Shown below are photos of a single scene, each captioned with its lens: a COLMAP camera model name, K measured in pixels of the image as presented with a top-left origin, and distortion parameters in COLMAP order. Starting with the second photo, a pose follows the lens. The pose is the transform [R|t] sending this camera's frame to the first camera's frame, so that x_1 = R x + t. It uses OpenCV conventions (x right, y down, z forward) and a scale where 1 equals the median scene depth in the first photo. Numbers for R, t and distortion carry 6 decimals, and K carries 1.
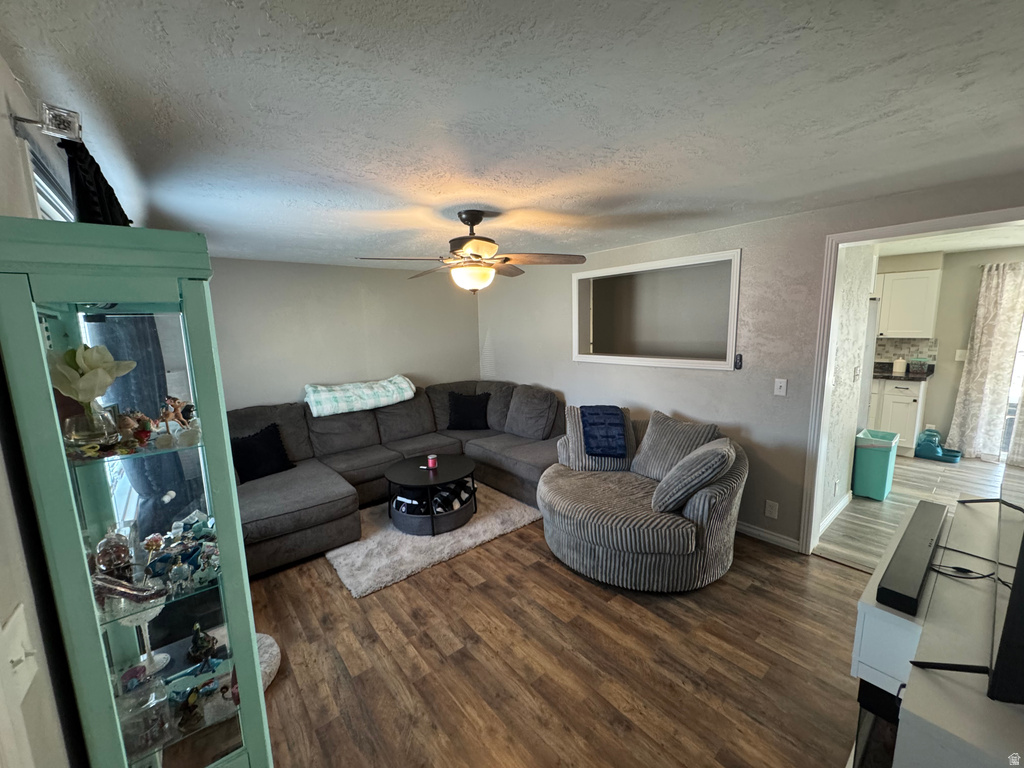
lens RADIAL K [[409.5, 0, 515.8], [0, 409.5, 385.7], [0, 0, 1]] dist [-0.005100, 0.001560]
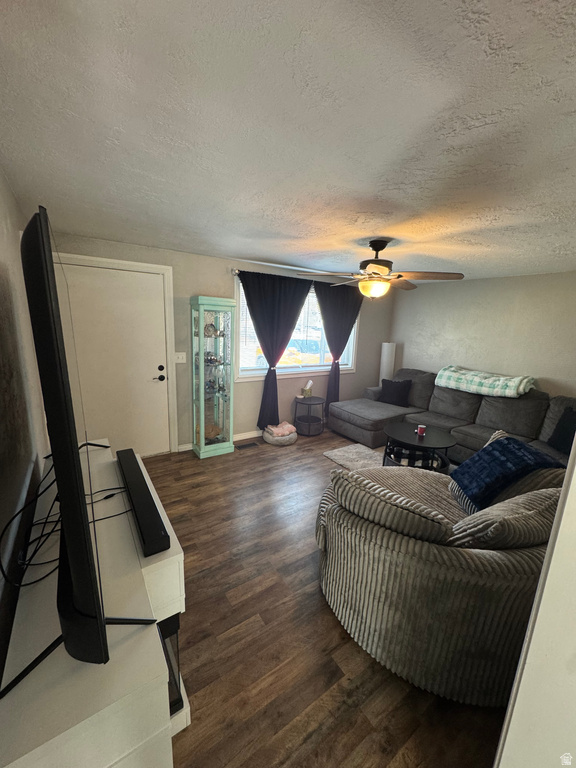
lens RADIAL K [[307.1, 0, 287.8], [0, 307.1, 384.7], [0, 0, 1]] dist [-0.005100, 0.001560]
pose [[-0.099503, 0.223627, -0.969582, 0.932857], [-0.190804, 0.952047, 0.239164, -0.129141], [0.976572, 0.208798, -0.052062, 0.746797]]
